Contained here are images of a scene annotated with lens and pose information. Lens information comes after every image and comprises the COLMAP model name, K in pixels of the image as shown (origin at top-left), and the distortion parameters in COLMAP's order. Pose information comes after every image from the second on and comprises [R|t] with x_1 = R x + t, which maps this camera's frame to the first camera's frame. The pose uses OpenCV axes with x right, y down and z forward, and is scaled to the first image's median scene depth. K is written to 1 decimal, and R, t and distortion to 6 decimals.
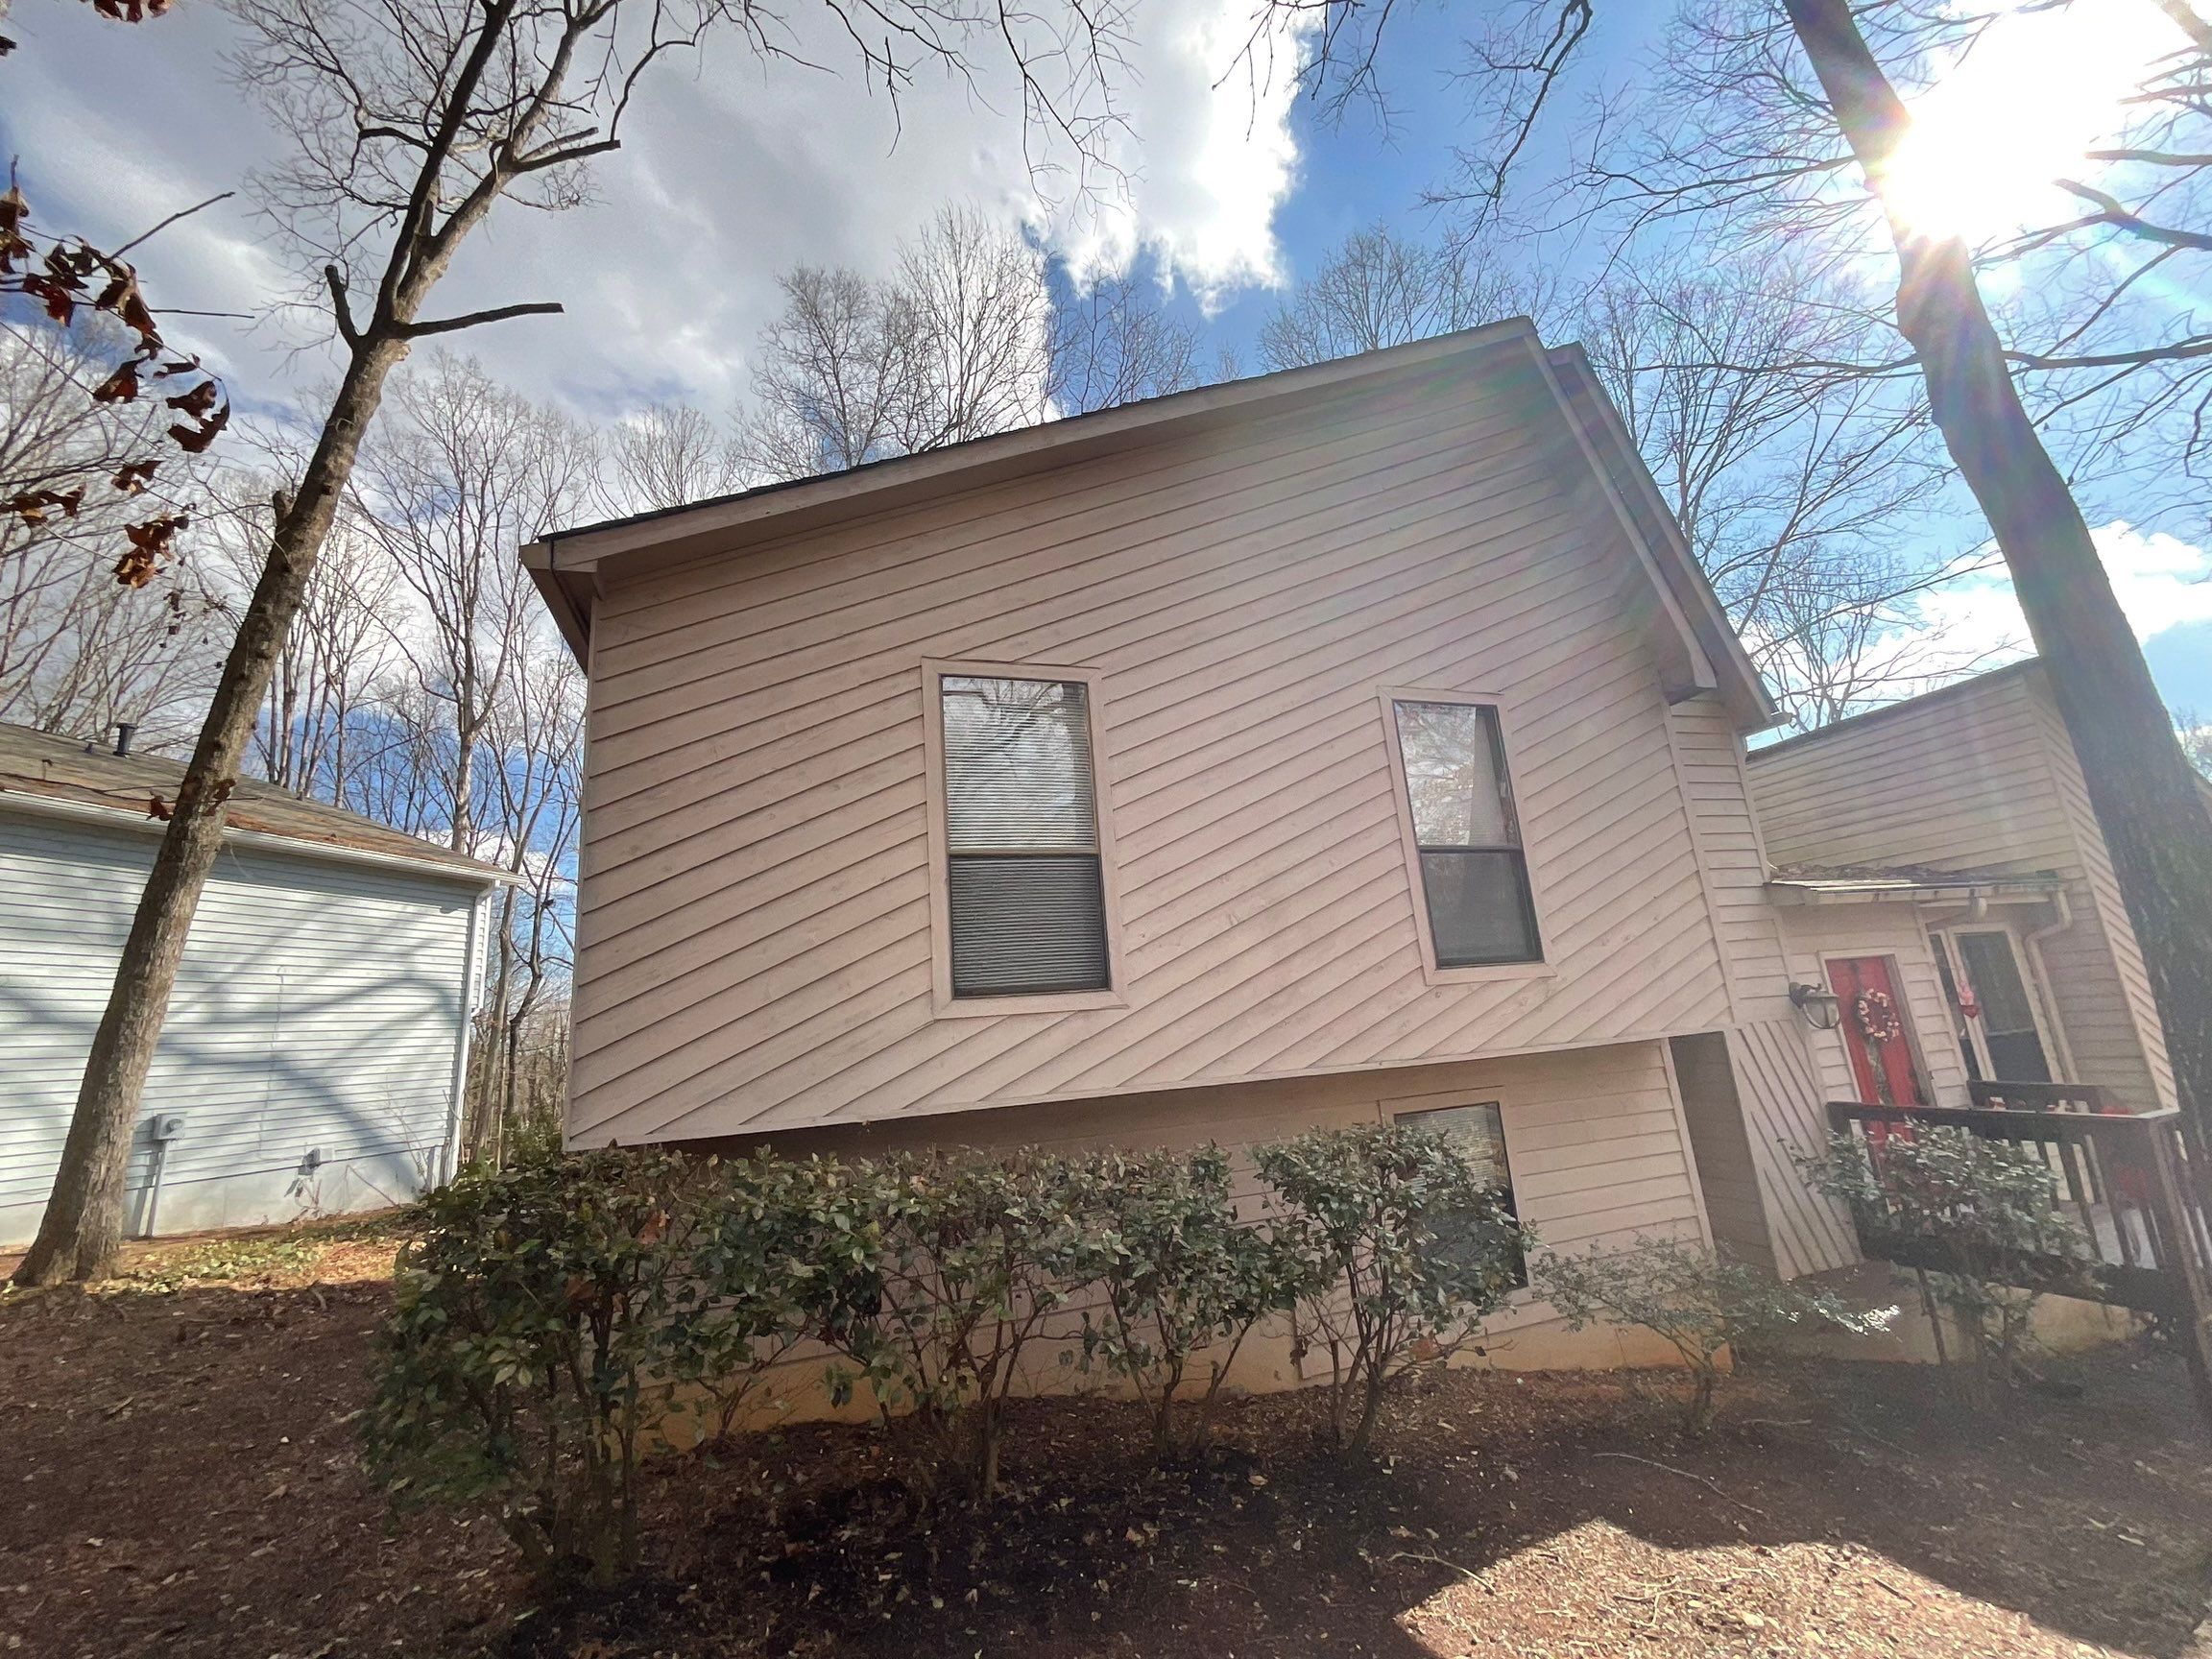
lens RADIAL K [[892.6, 0, 1101.6], [0, 892.6, 826.1], [0, 0, 1]] dist [-0.000990, -0.000769]
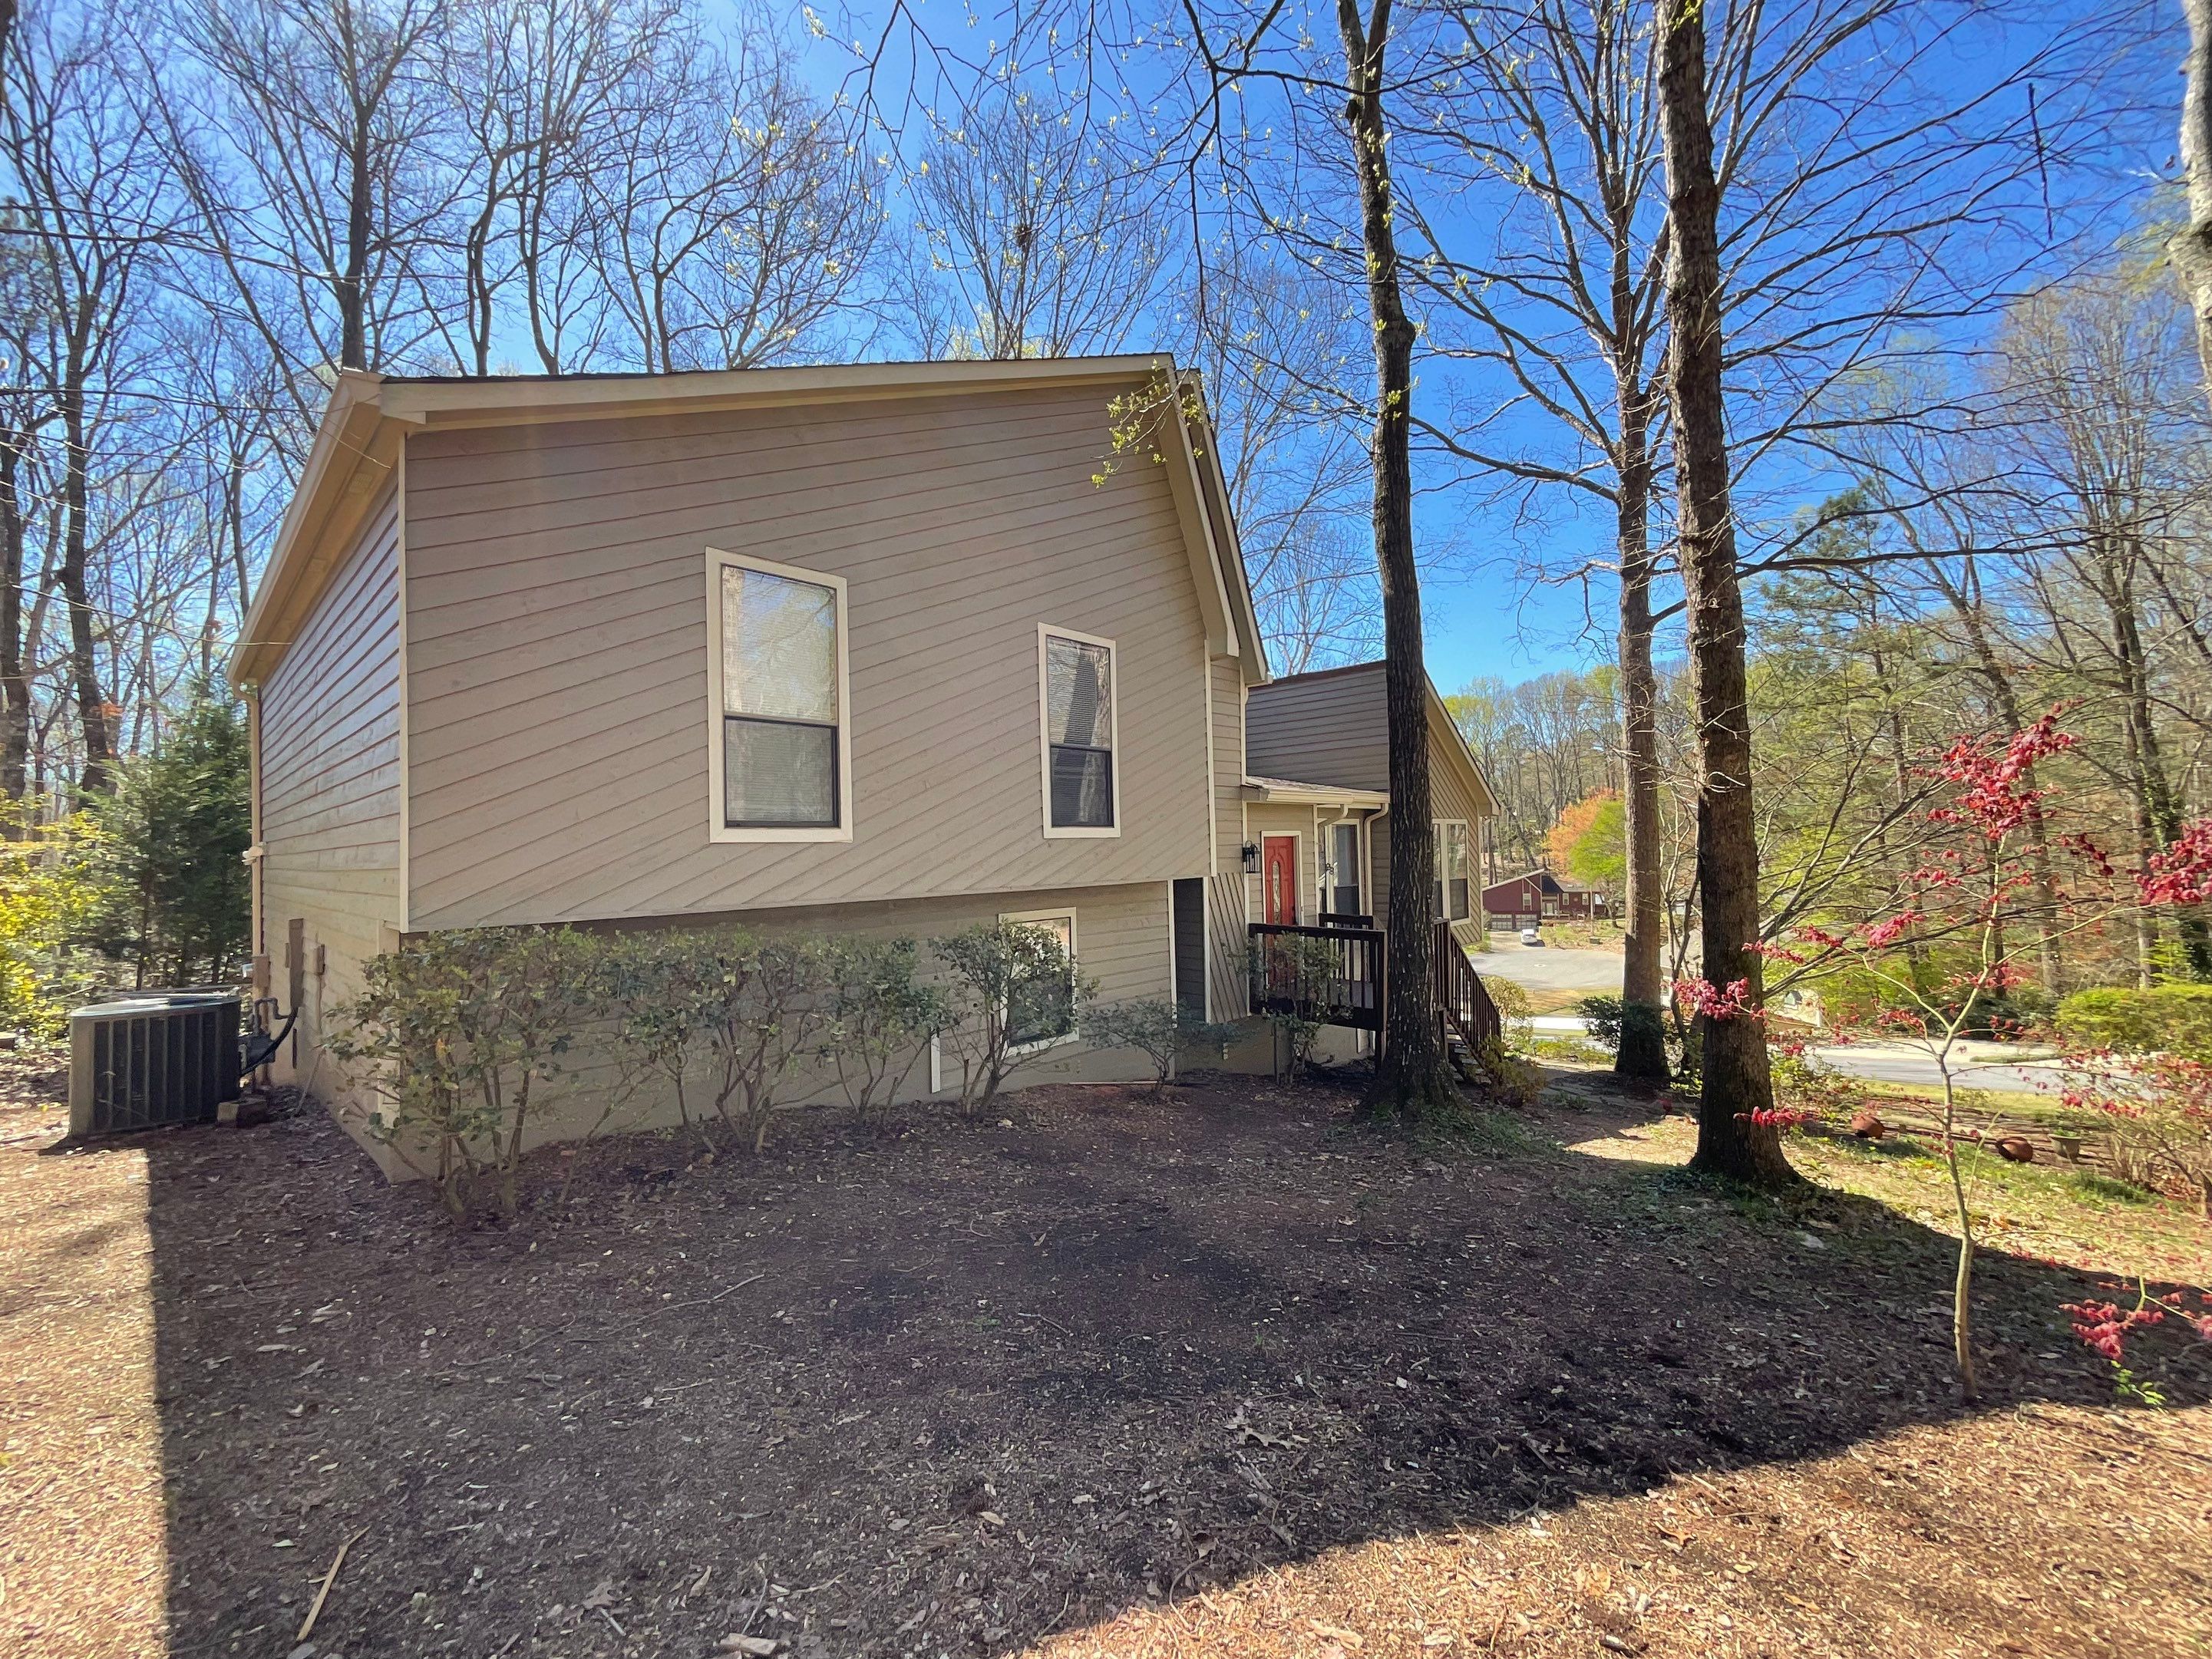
lens RADIAL K [[892.5, 0, 1101.6], [0, 892.5, 826.1], [0, 0, 1]] dist [-0.000990, -0.000769]
pose [[0.883916, 0.070734, 0.462266, -0.198308], [-0.154393, 0.977209, 0.145691, -0.060164], [-0.441425, -0.200150, 0.874691, -0.285332]]
